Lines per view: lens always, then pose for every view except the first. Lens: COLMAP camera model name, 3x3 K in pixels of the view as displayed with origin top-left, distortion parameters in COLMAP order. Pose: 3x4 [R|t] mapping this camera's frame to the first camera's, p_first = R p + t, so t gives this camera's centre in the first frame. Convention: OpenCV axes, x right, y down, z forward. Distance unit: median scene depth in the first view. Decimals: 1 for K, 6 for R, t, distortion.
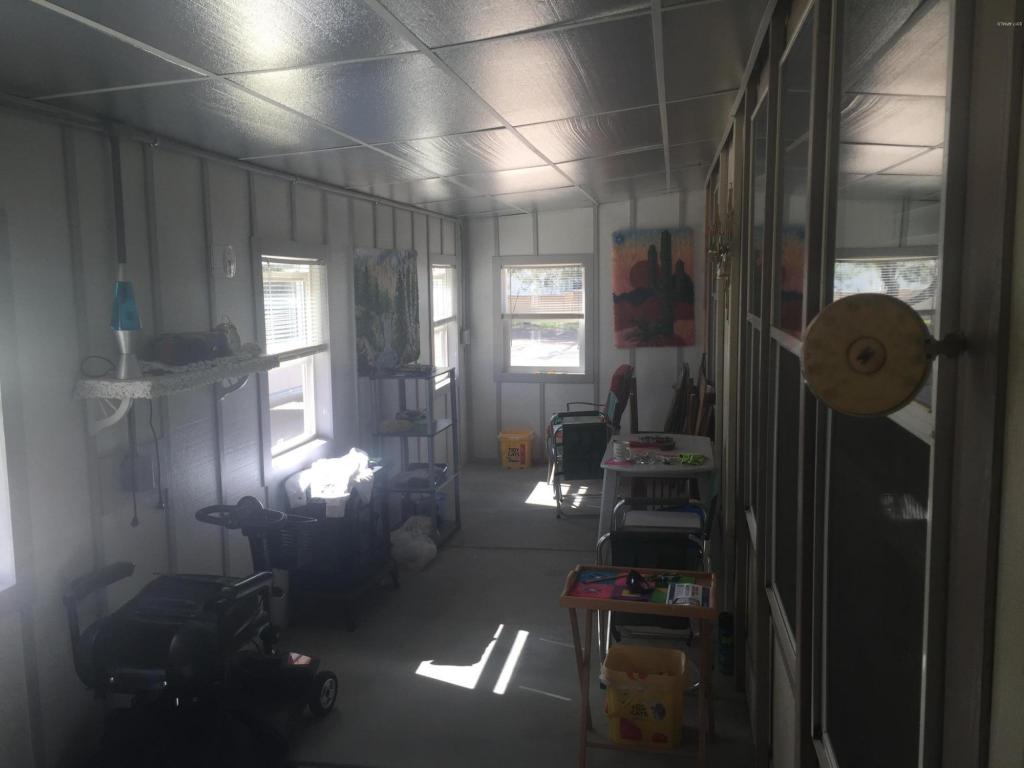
lens RADIAL K [[859.5, 0, 512.1], [0, 859.5, 383.3], [0, 0, 1]] dist [0.006699, 0.001825]
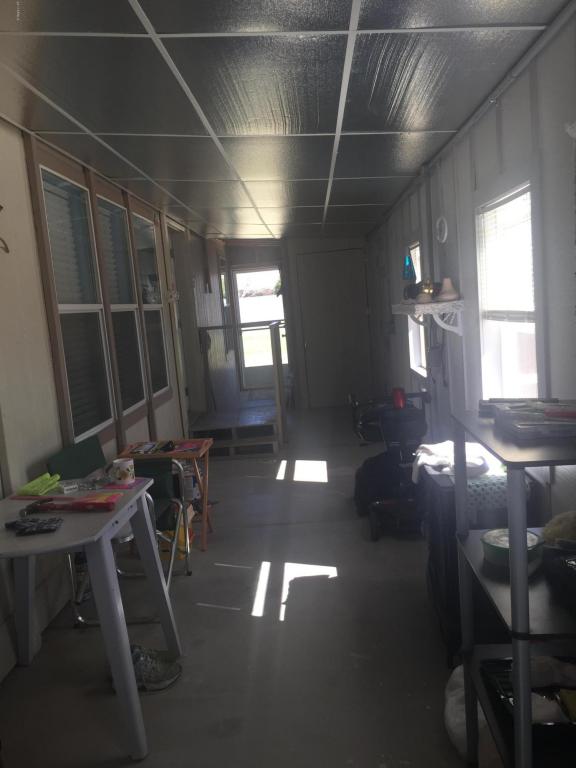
lens RADIAL K [[644.7, 0, 288.1], [0, 644.7, 385.3], [0, 0, 1]] dist [0.006699, 0.001825]
pose [[-0.984185, 0.112380, -0.136935, 0.054543], [0.076808, 0.967283, 0.241793, -0.153821], [0.159628, 0.227452, -0.960617, 1.790559]]
